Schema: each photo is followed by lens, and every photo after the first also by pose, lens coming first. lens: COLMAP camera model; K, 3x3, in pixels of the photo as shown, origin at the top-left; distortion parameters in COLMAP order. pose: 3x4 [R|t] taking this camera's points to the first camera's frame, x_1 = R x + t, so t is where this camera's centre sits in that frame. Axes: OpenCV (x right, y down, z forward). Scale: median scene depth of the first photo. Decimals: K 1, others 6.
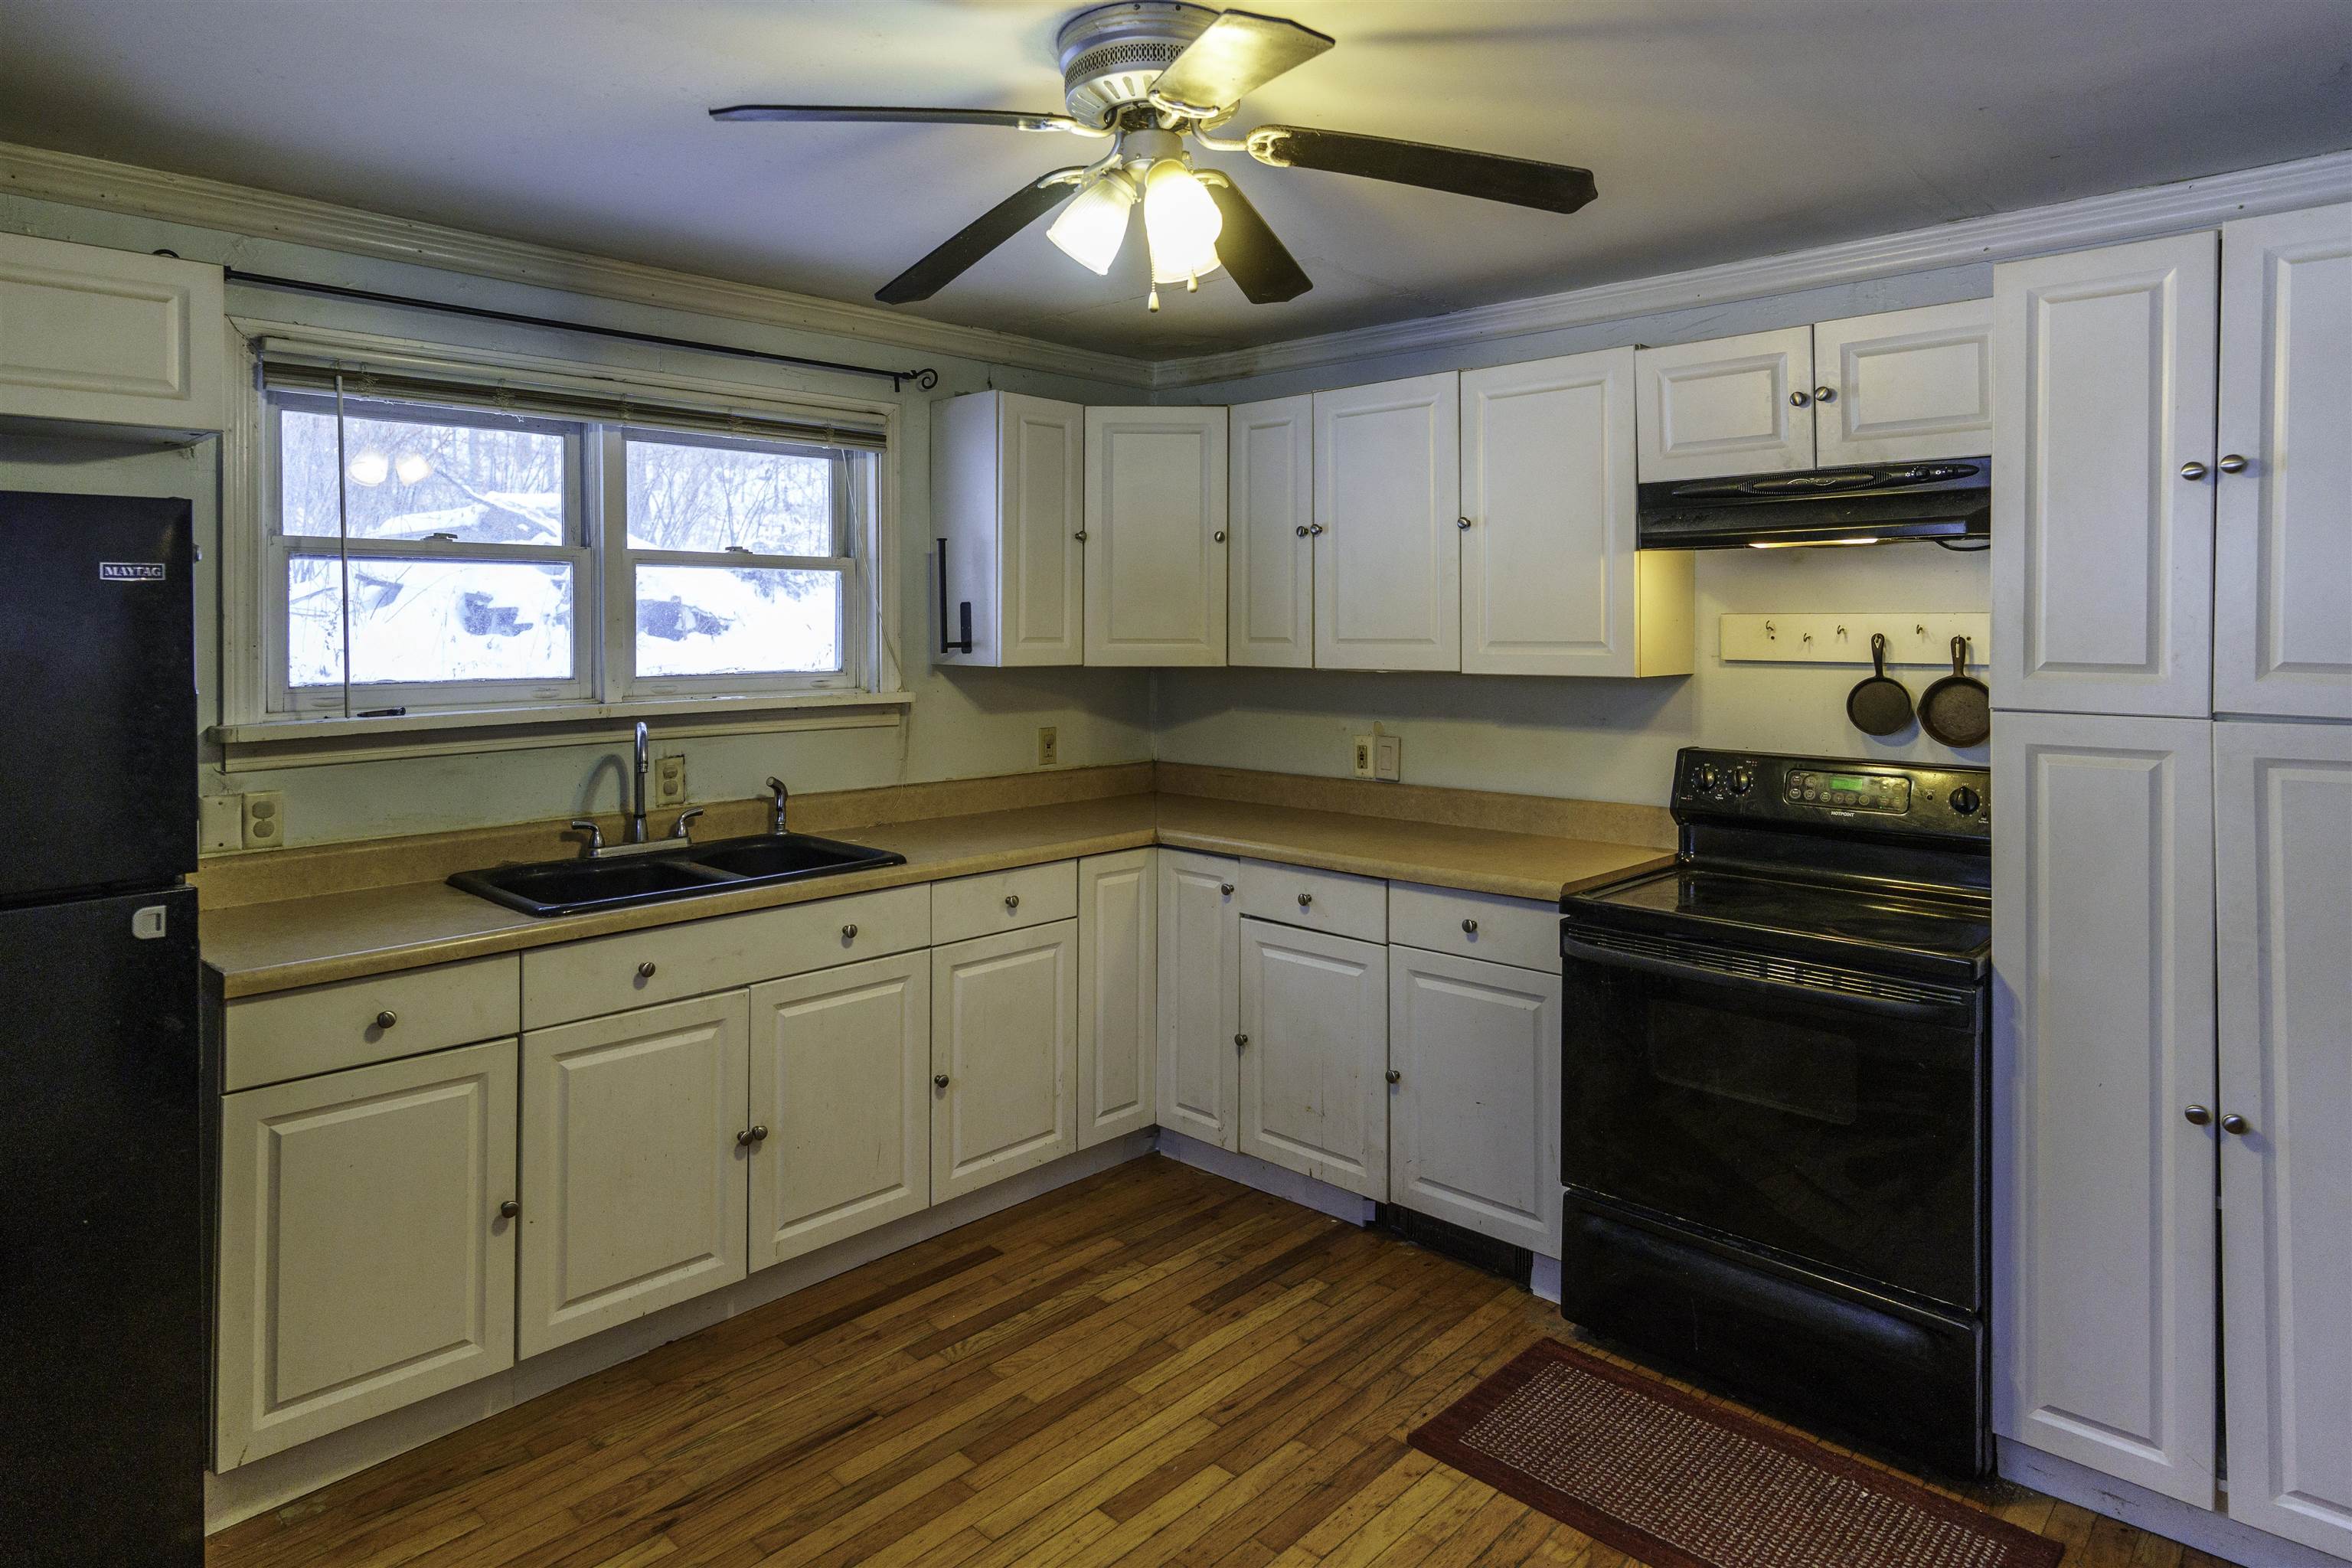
lens RADIAL K [[1243.8, 0, 783.4], [0, 1243.8, 598.5], [0, 0, 1]] dist [-0.000997, 0.000502]
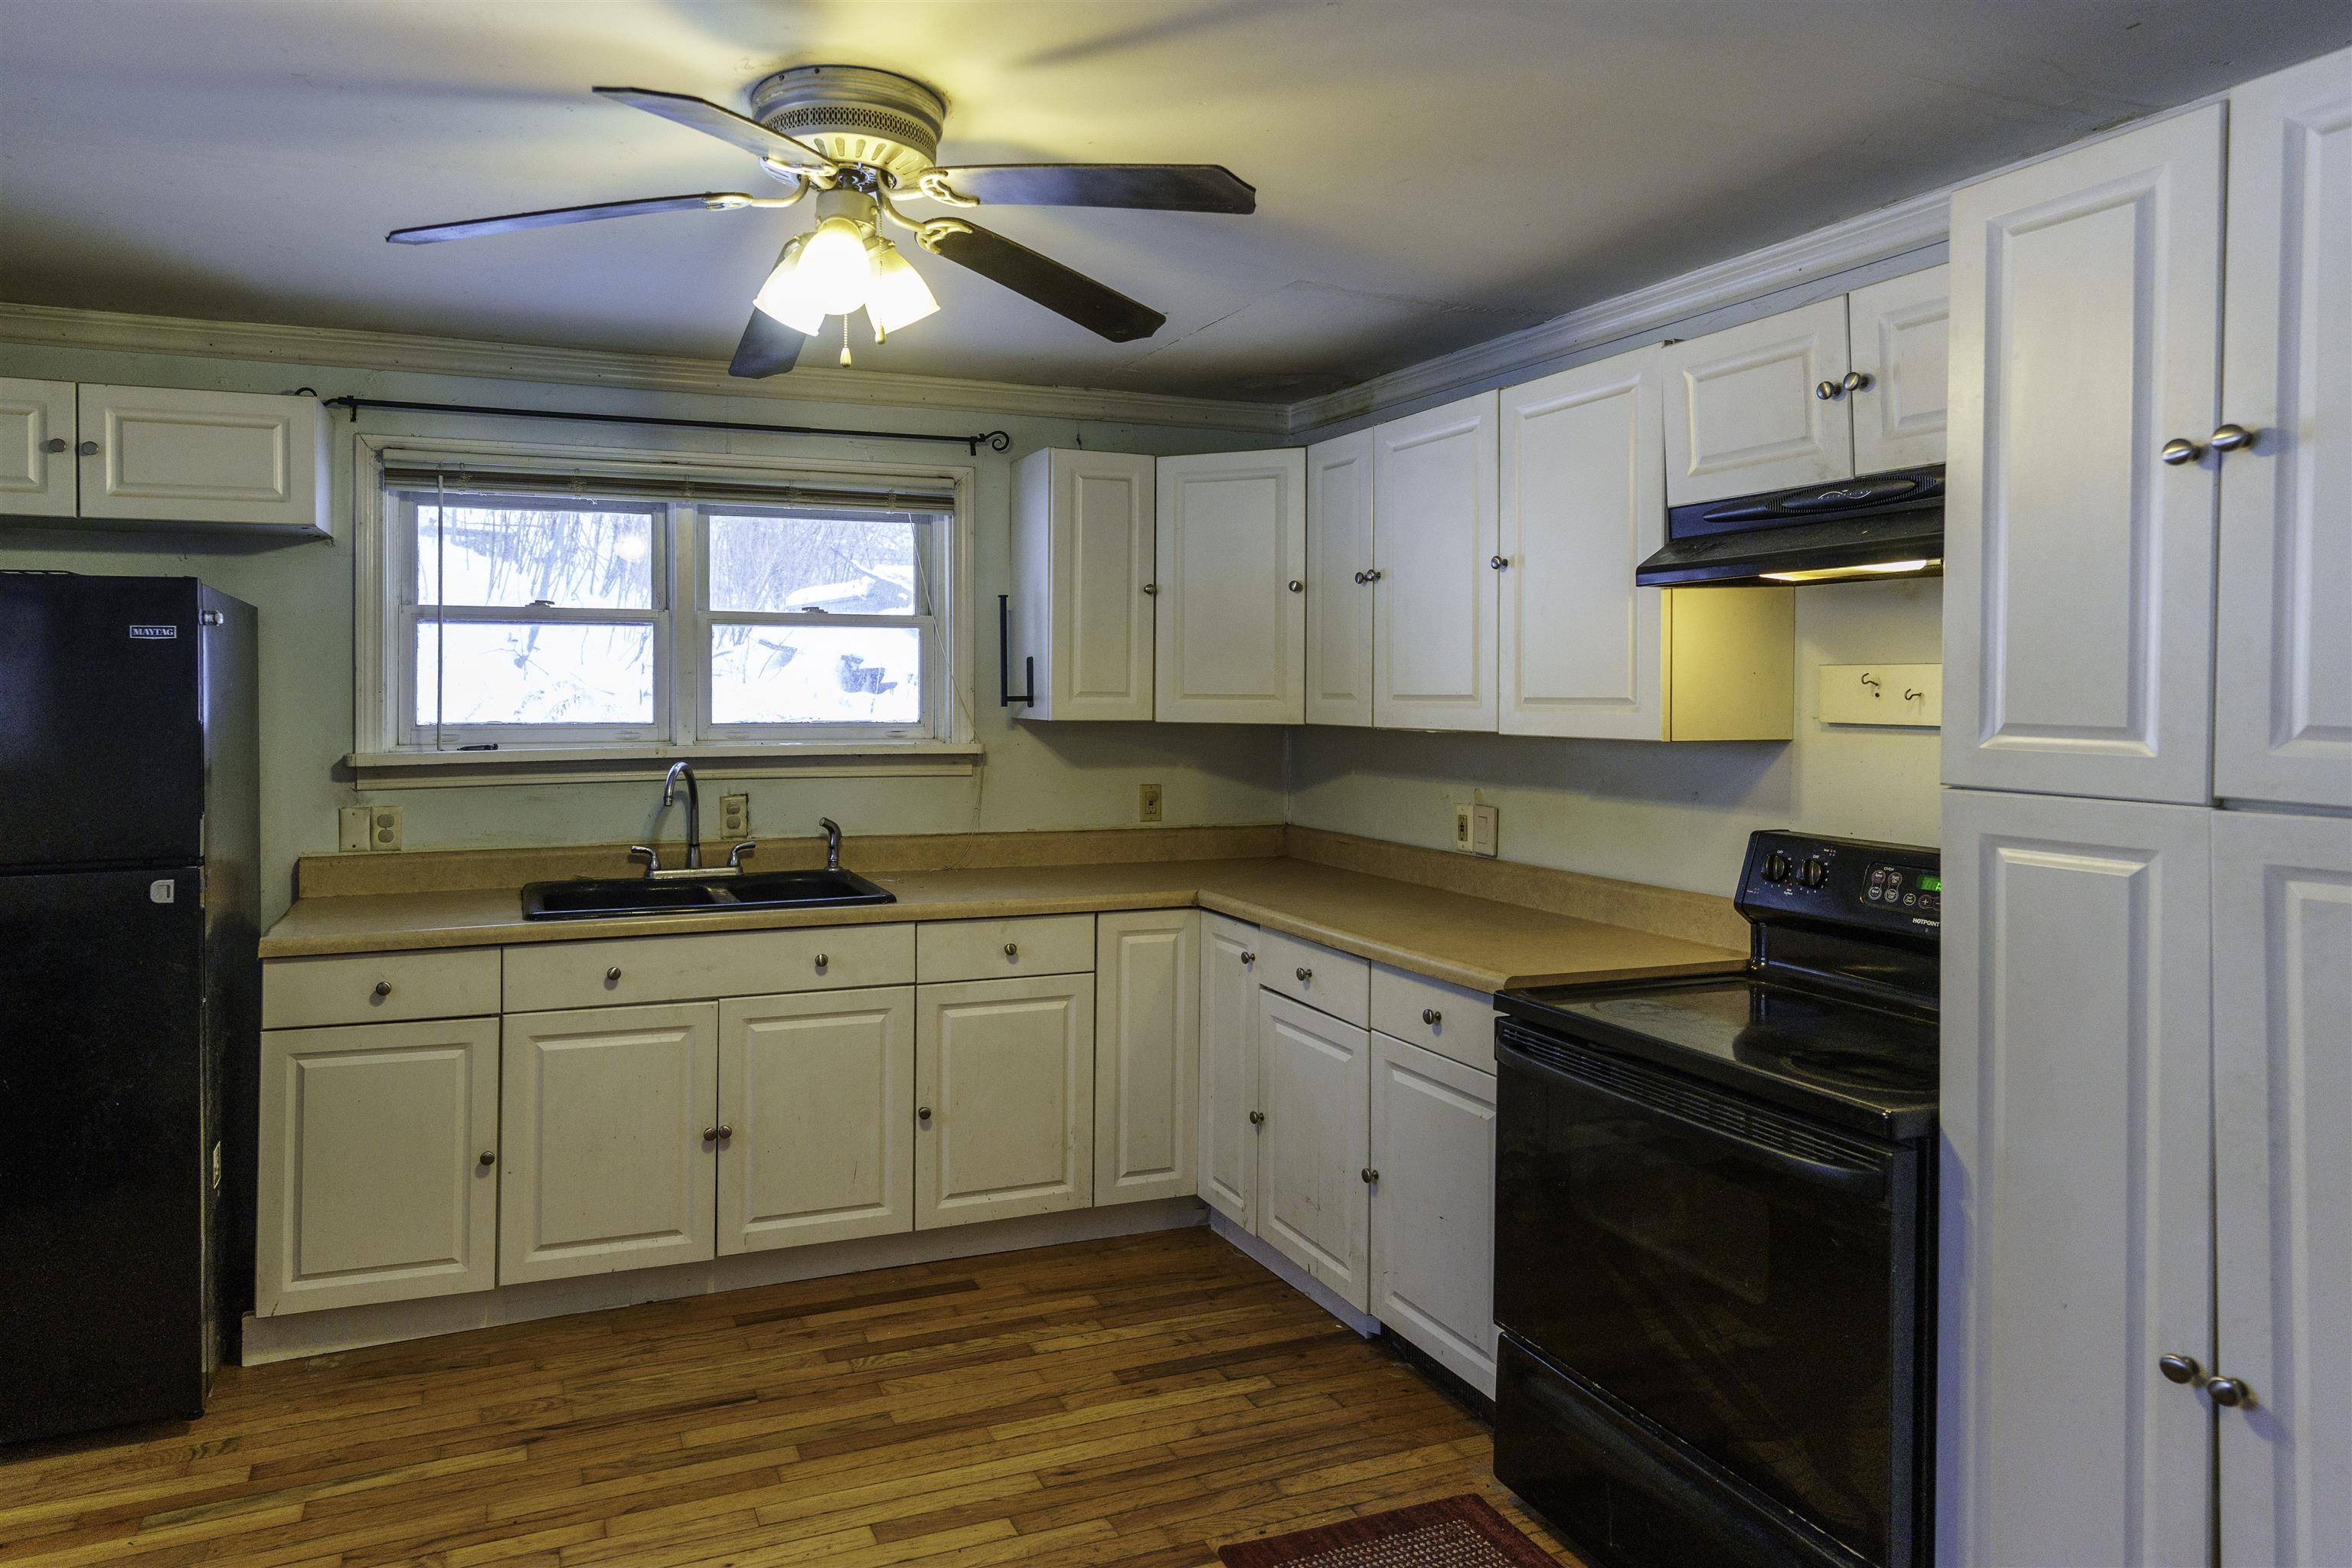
lens RADIAL K [[1176.2, 0, 924.6], [0, 1176.2, 670.8], [0, 0, 1]] dist [-0.000456, 0.000507]
pose [[0.928096, -0.000411, -0.372342, 0.496502], [0.002148, 0.999989, 0.004252, 0.011521], [0.372336, -0.004746, 0.928086, 0.083021]]
